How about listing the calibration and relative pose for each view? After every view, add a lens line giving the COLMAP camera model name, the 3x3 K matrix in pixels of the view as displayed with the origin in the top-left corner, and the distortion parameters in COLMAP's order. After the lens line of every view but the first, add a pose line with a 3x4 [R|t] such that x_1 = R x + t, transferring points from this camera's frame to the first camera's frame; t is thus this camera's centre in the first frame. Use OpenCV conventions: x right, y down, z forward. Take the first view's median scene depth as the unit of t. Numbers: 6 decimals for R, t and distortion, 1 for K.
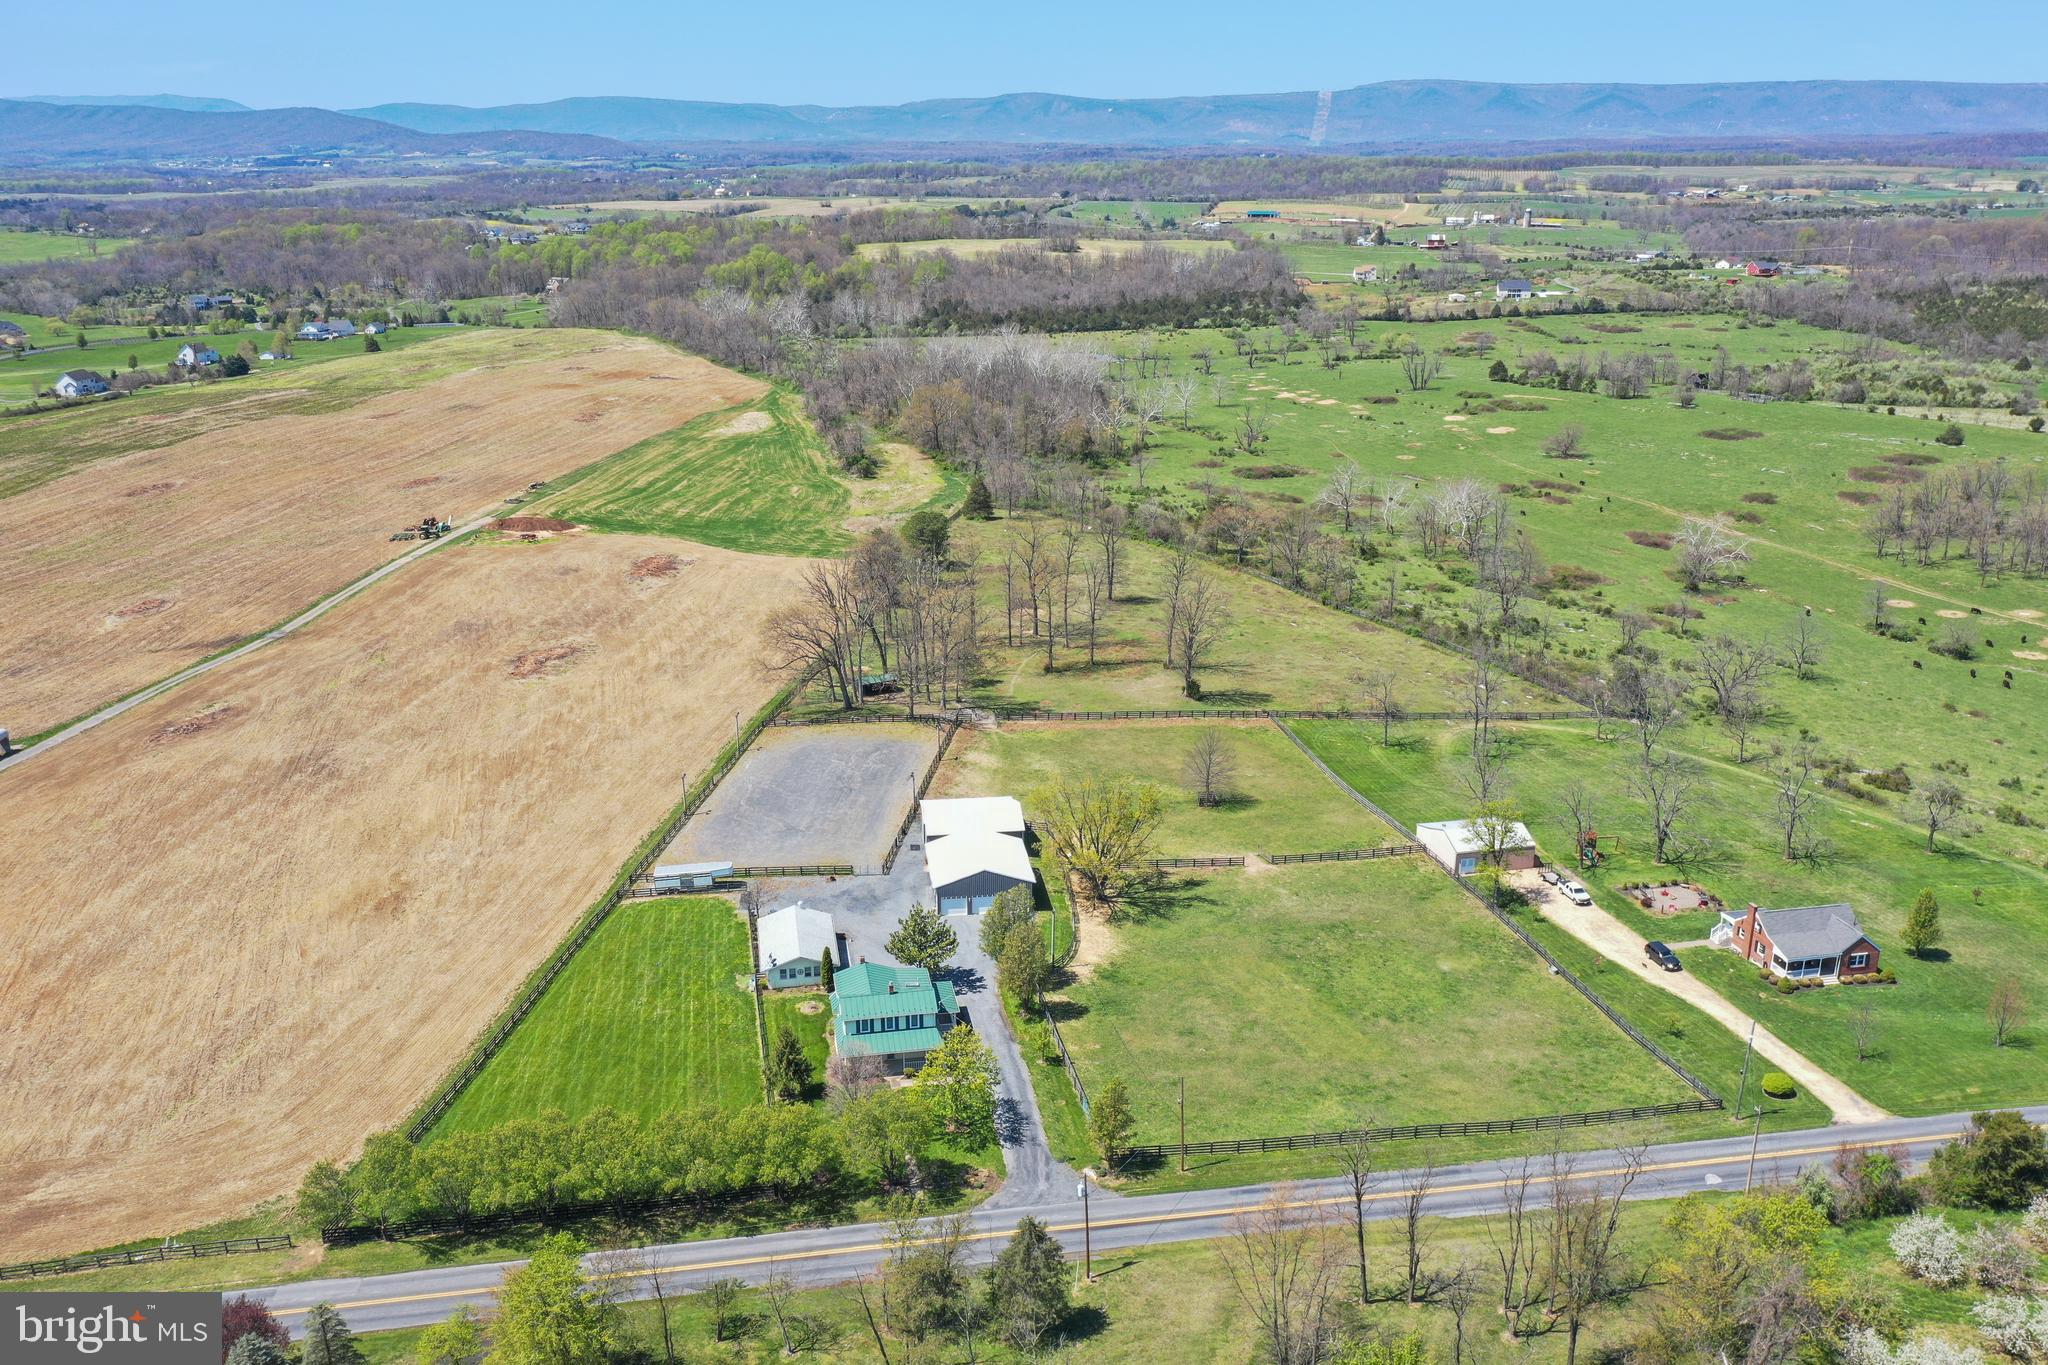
lens RADIAL K [[1609.9, 0, 1024.0], [0, 1609.9, 682.5], [0, 0, 1]] dist [-0.002704, 0.001927]
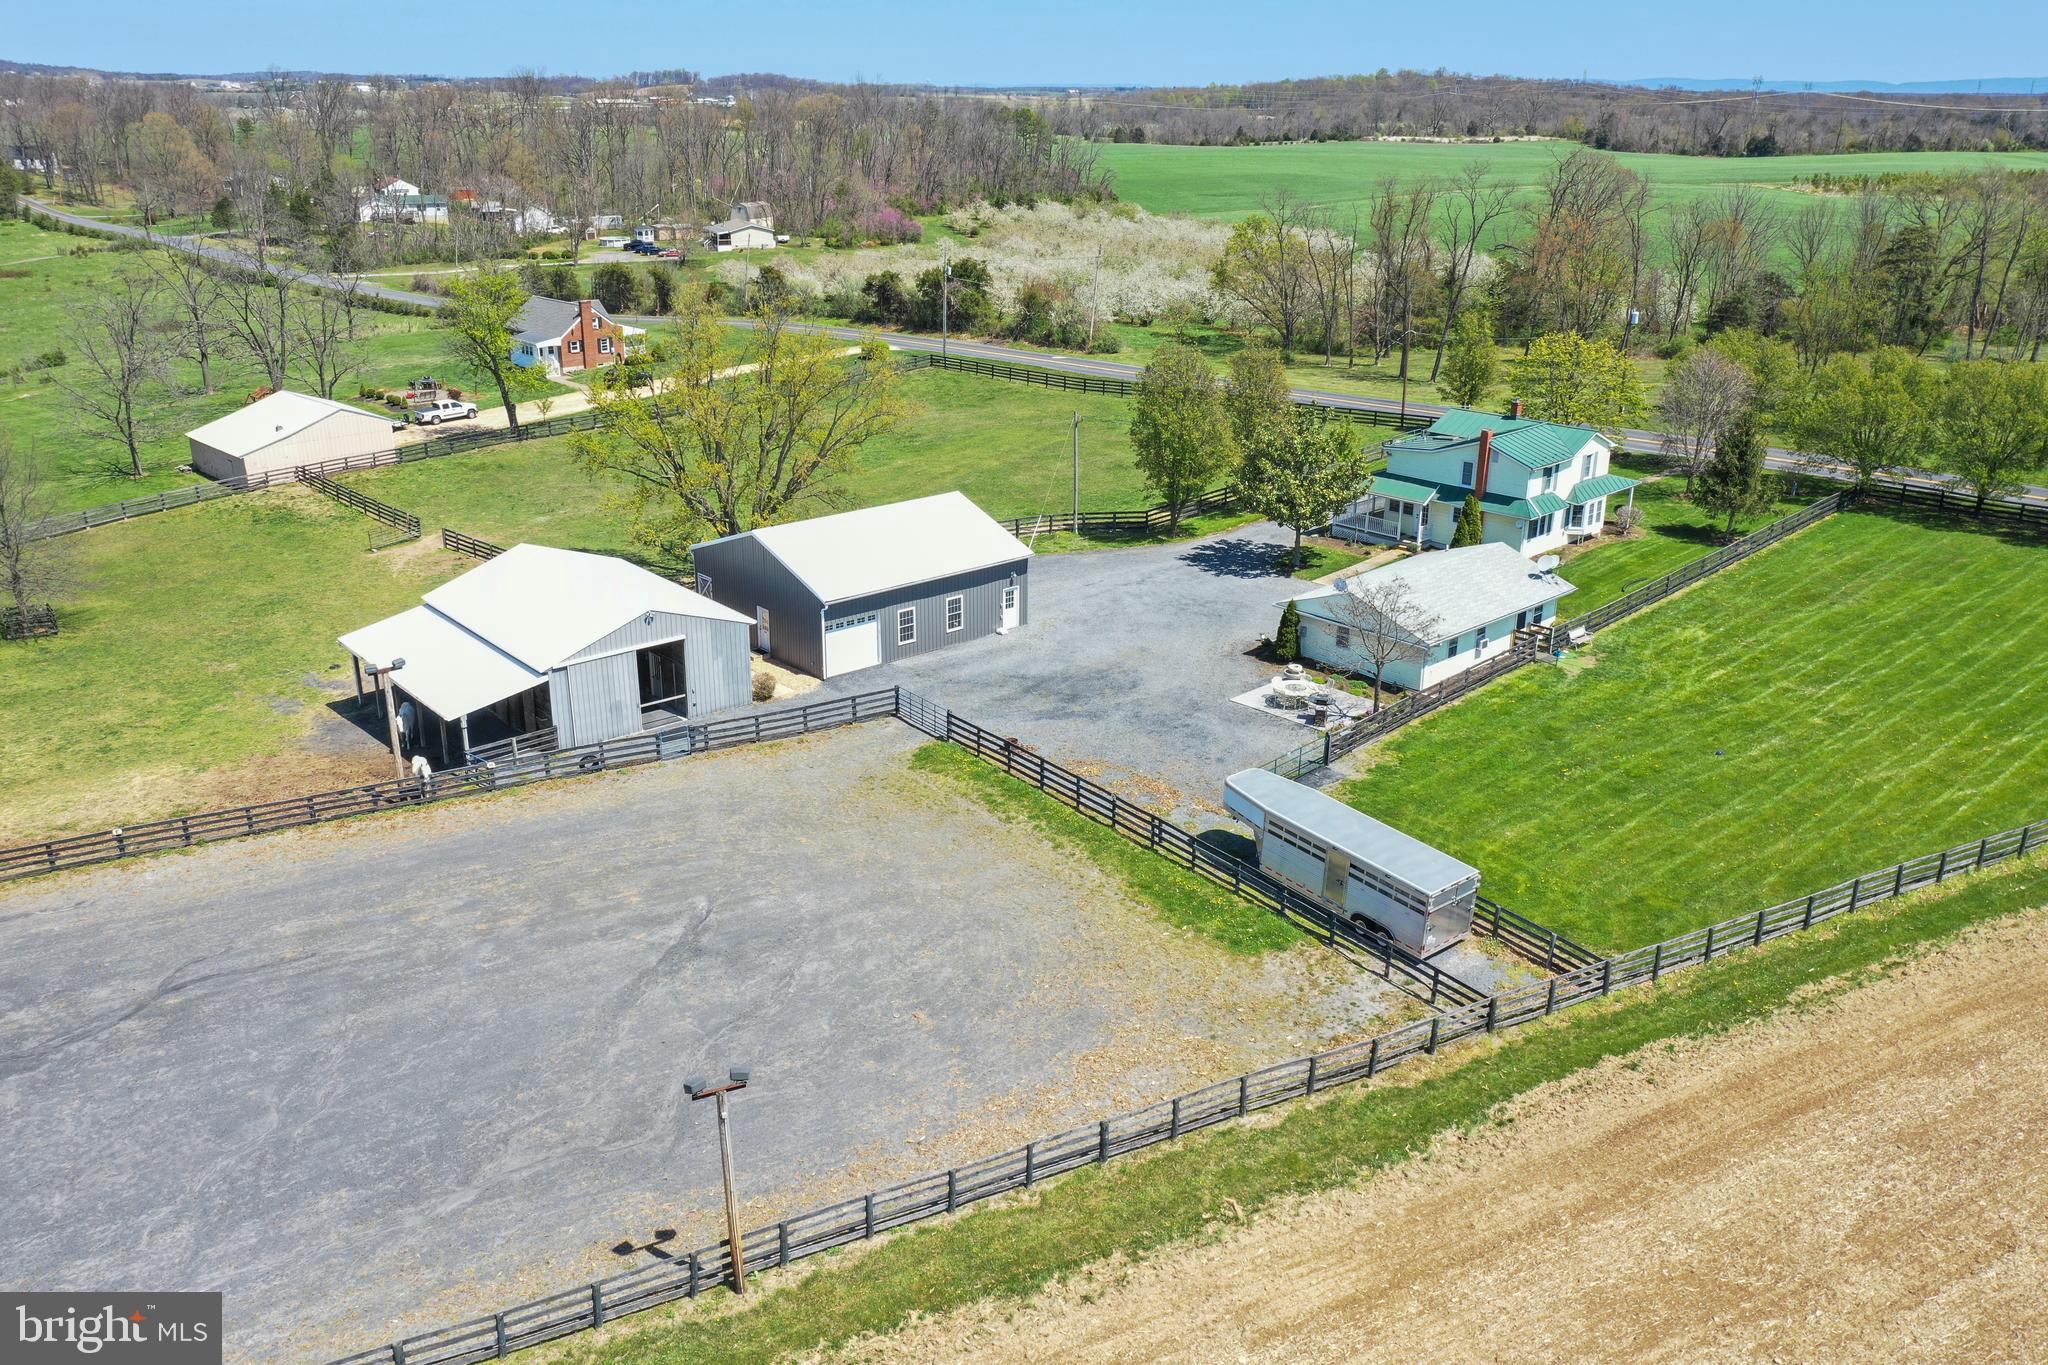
lens RADIAL K [[1602.8, 0, 995.6], [0, 1602.8, 680.4], [0, 0, 1]] dist [0.006895, 0.000780]
pose [[-0.534411, -0.294414, 0.792291, -0.347251], [0.264918, 0.831796, 0.487784, -0.047019], [-0.802635, 0.470570, -0.366526, 1.034296]]
